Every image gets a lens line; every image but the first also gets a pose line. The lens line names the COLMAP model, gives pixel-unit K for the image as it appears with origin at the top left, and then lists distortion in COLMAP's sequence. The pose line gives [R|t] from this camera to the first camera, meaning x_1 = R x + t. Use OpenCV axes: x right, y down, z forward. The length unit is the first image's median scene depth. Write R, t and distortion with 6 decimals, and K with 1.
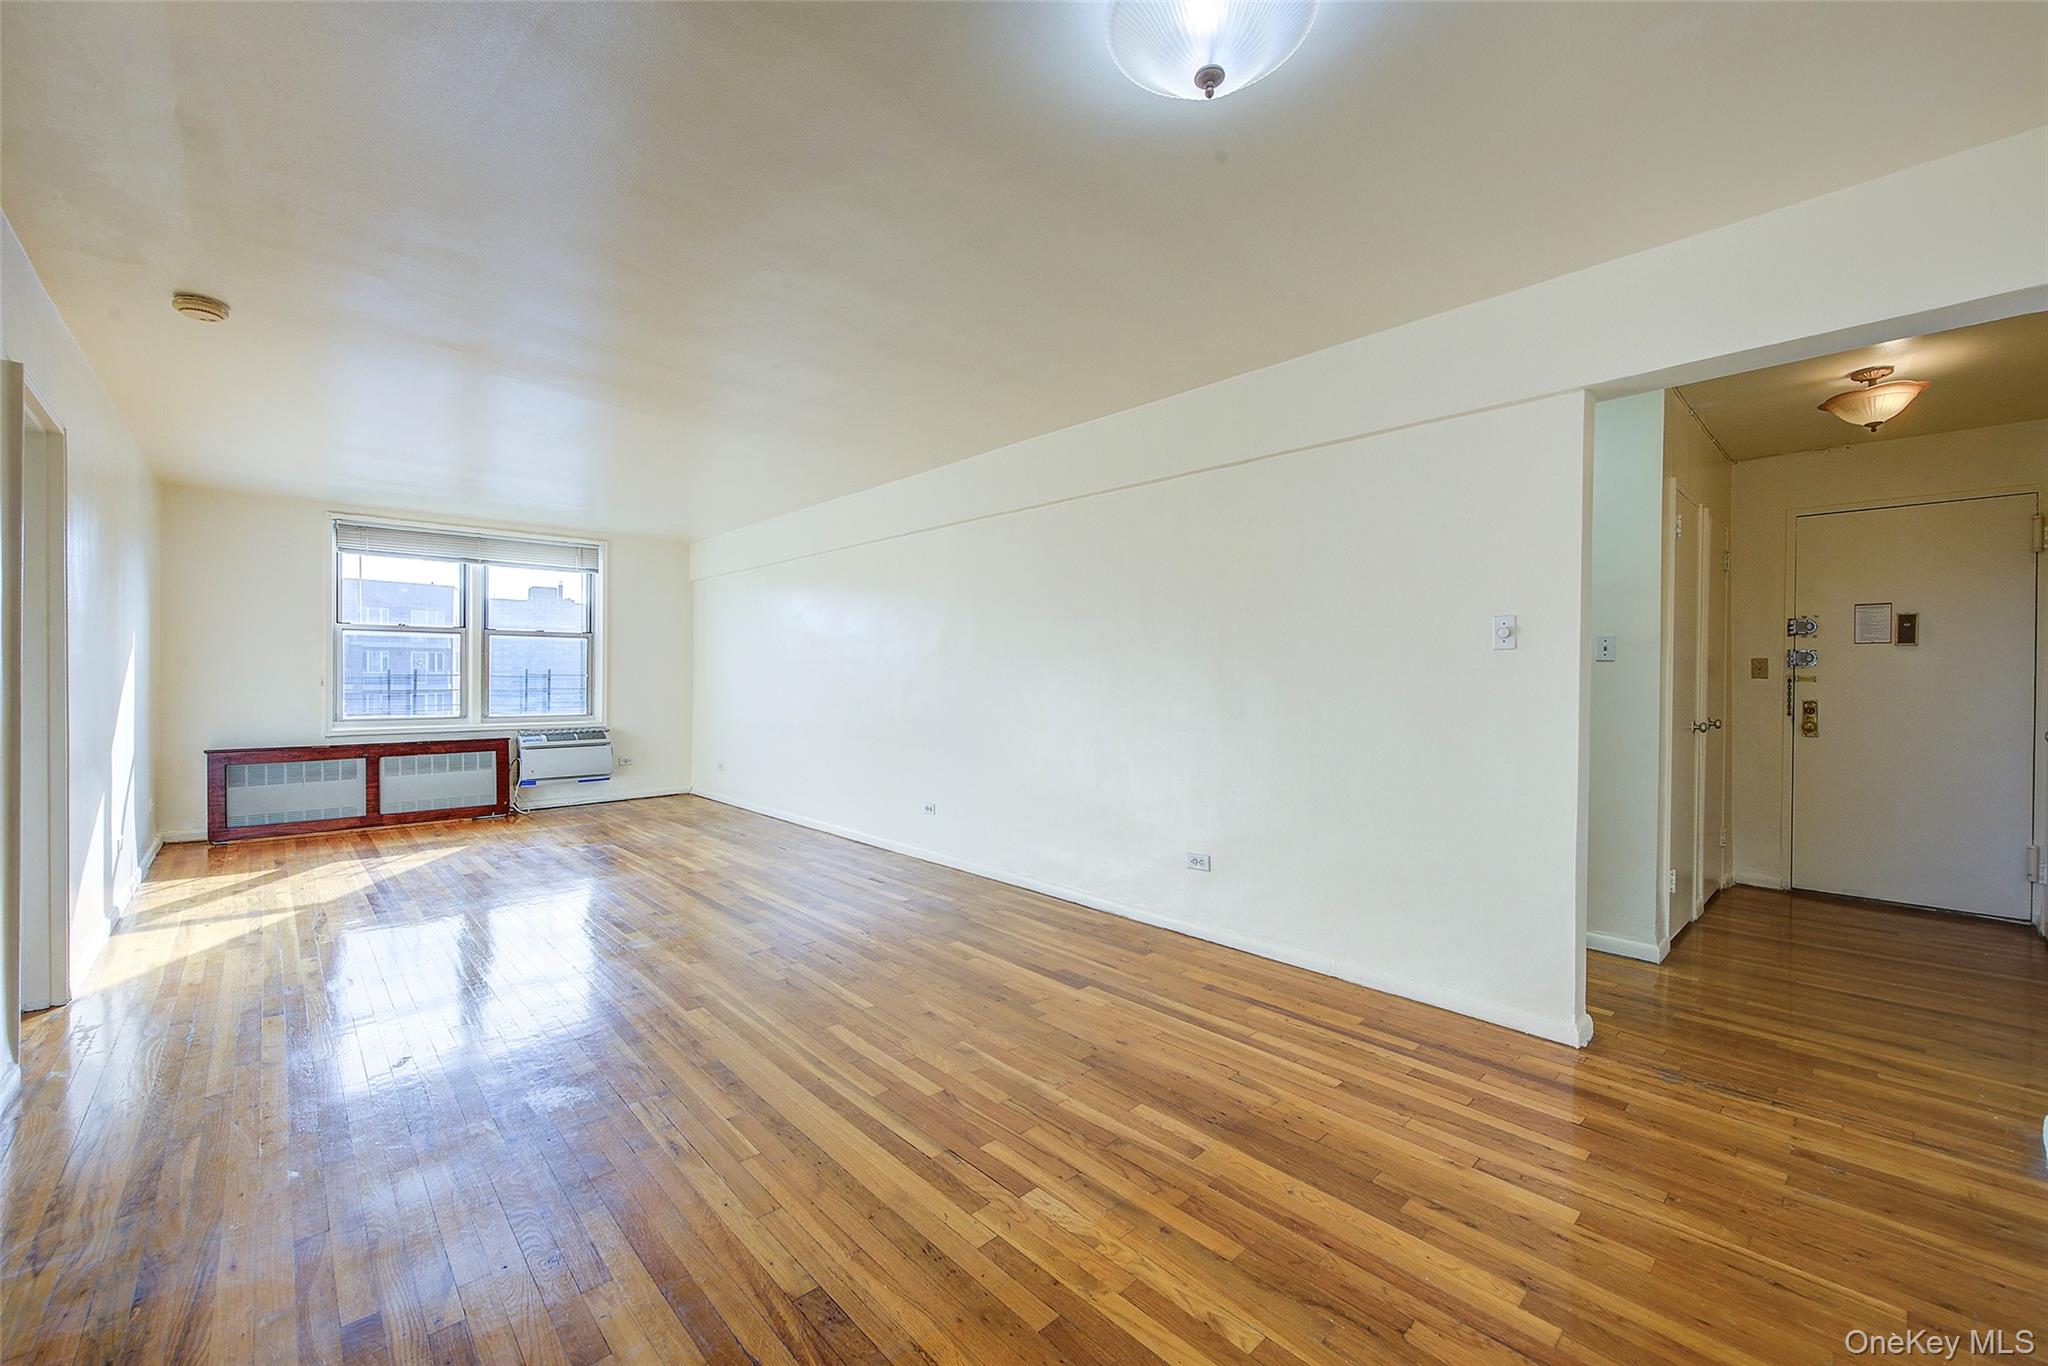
lens RADIAL K [[814.2, 0, 1022.6], [0, 814.2, 684.0], [0, 0, 1]] dist [-0.000548, -0.000909]
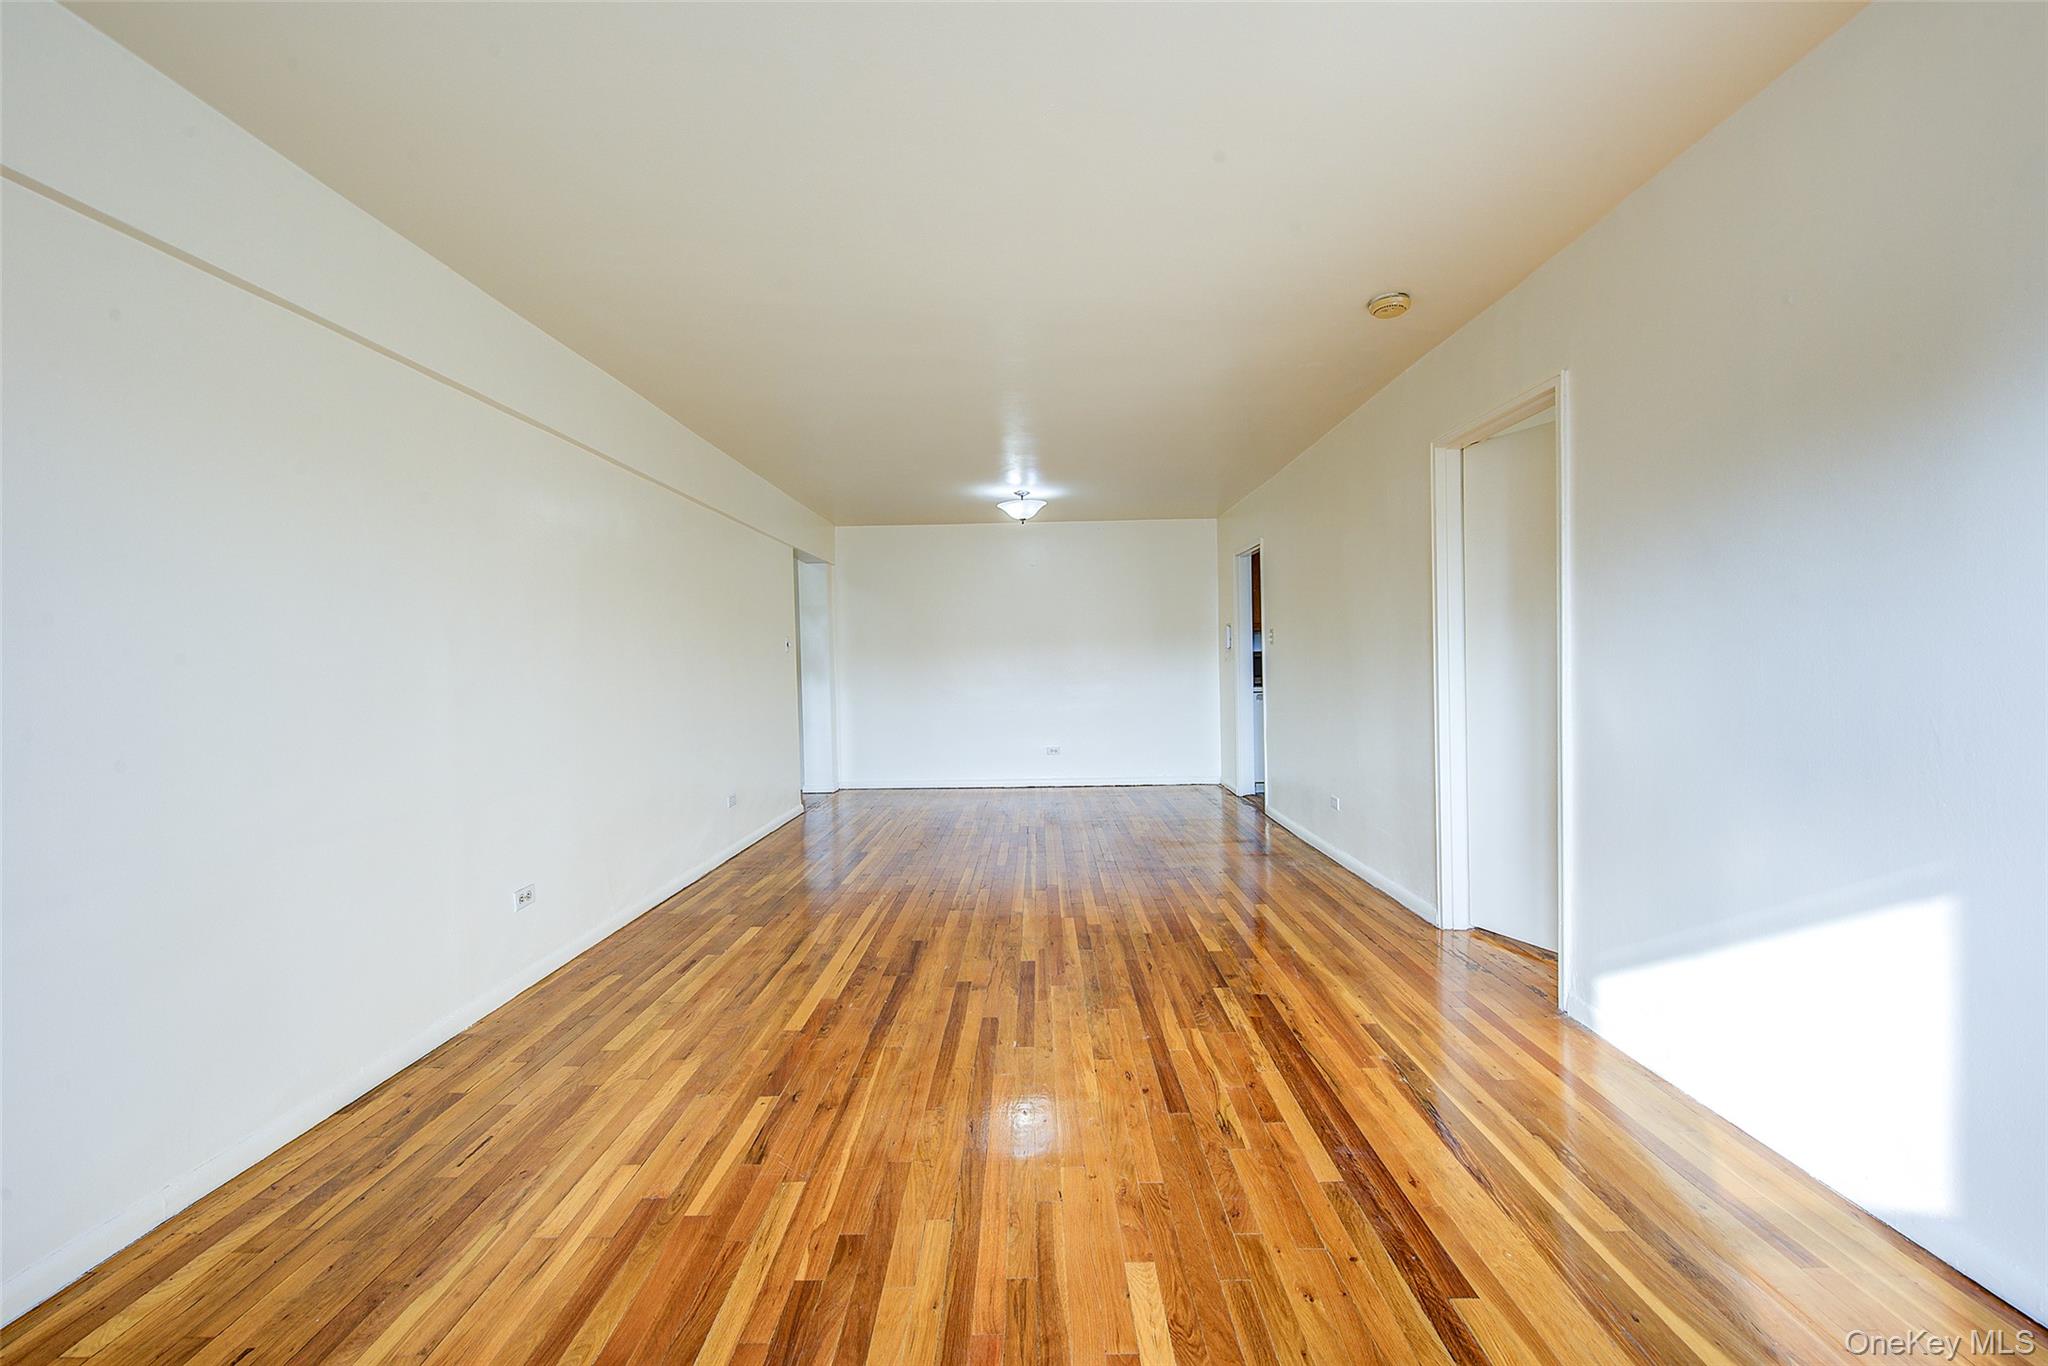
lens RADIAL K [[814.2, 0, 1029.7], [0, 814.2, 672.2], [0, 0, 1]] dist [-0.000548, -0.000909]
pose [[-0.733424, 0.003458, 0.679763, -0.689923], [0.021344, 0.999611, 0.017943, -0.008160], [-0.679436, 0.027669, -0.733212, 1.050190]]
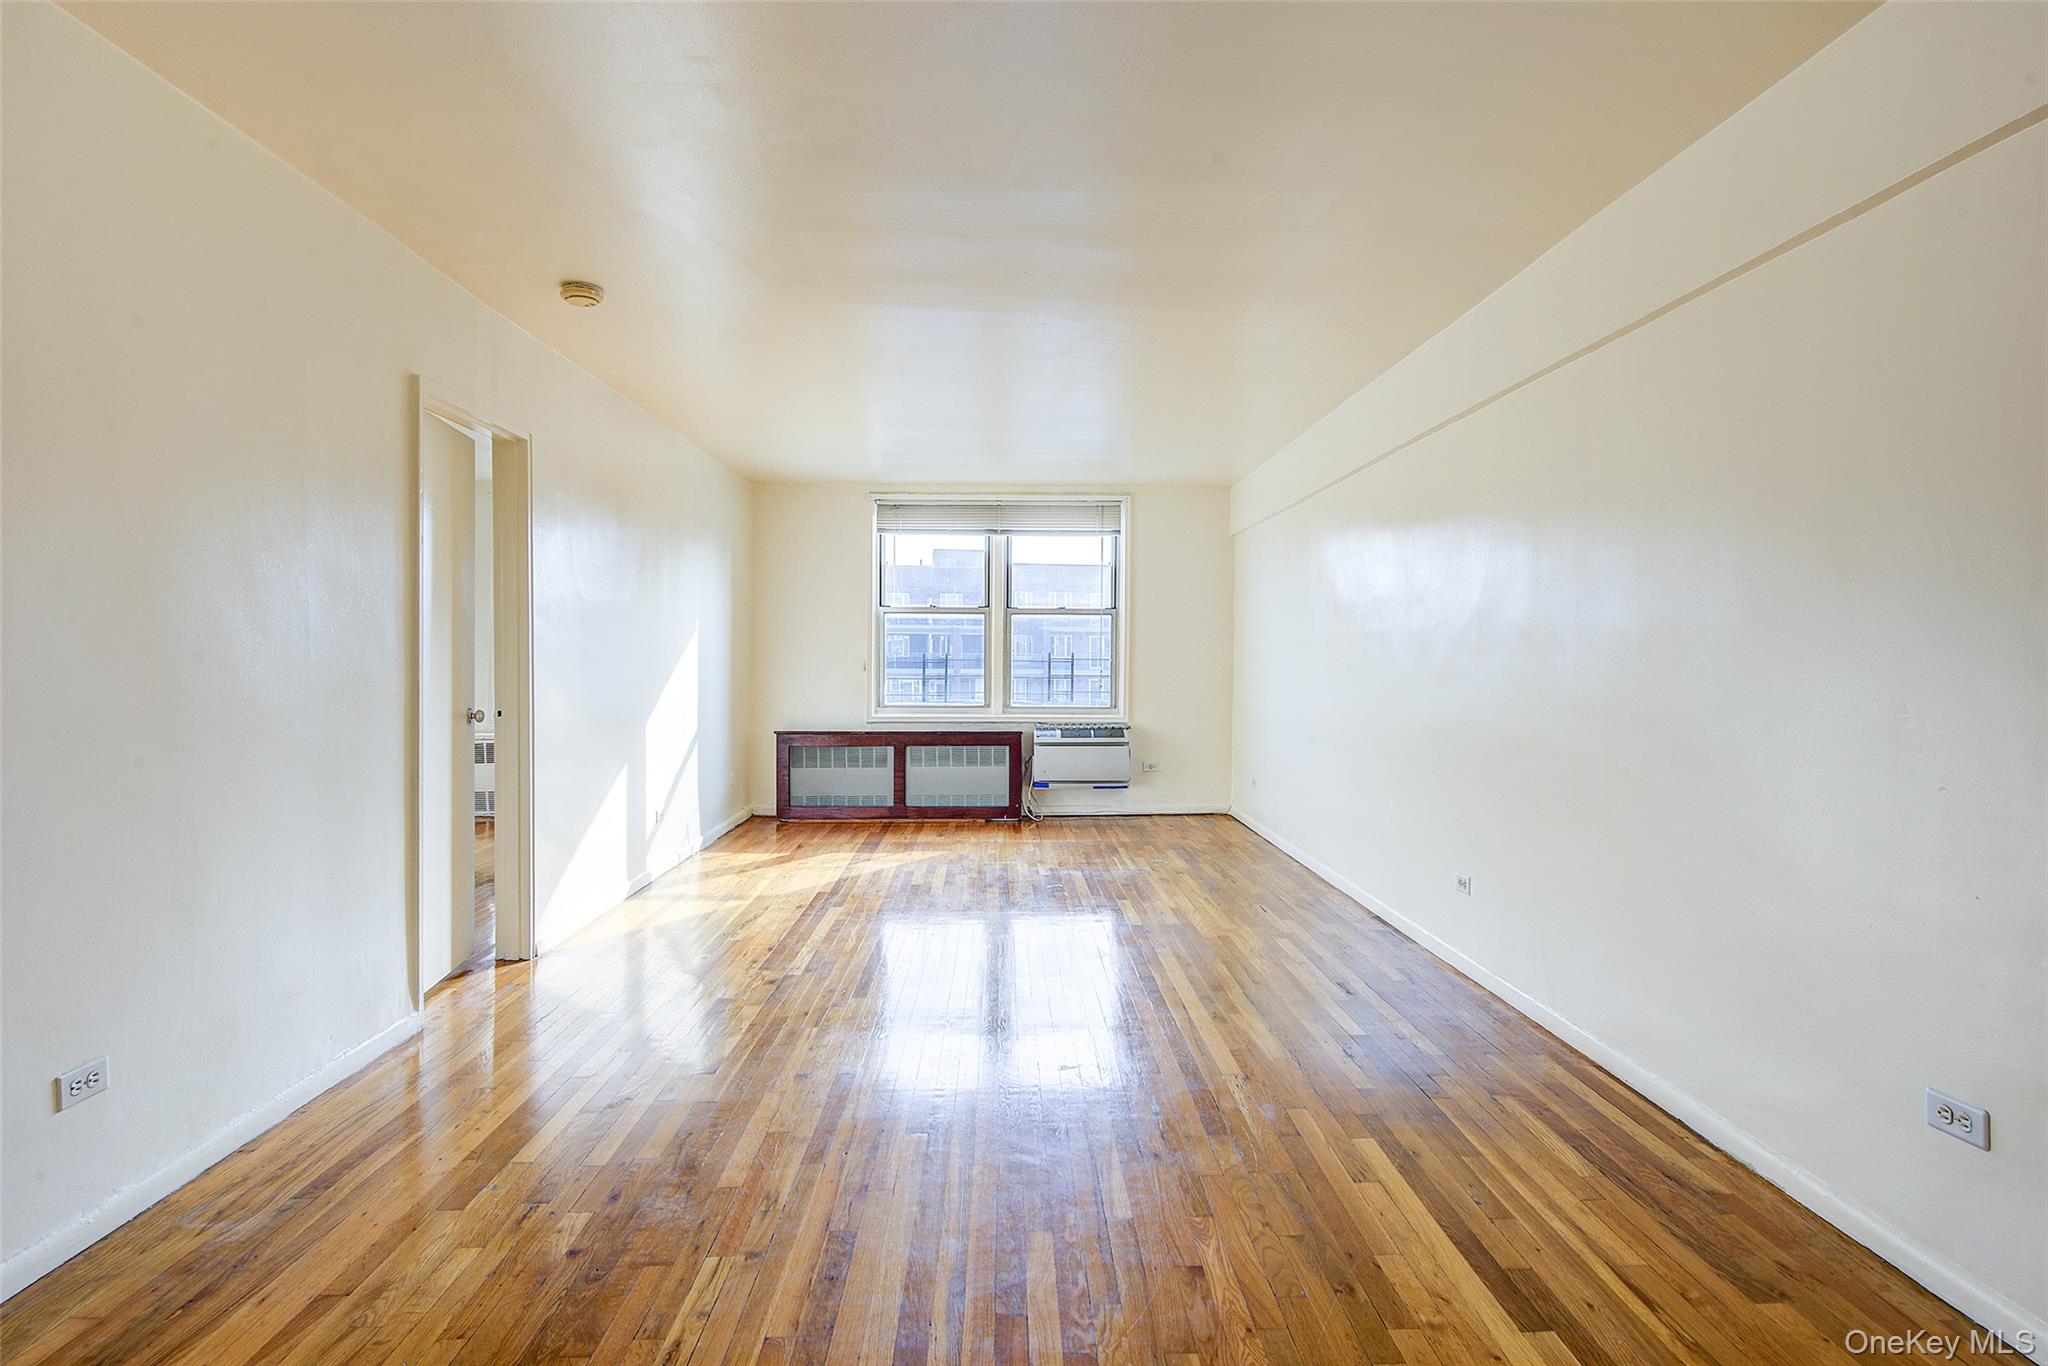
lens RADIAL K [[1047.3, 0, 1028.7], [0, 1047.3, 676.6], [0, 0, 1]] dist [0.000113, -0.001964]
pose [[0.755366, 0.010553, -0.655218, 0.129084], [-0.007135, 0.999944, 0.007880, -0.001967], [0.655265, -0.001277, 0.755398, 0.189878]]
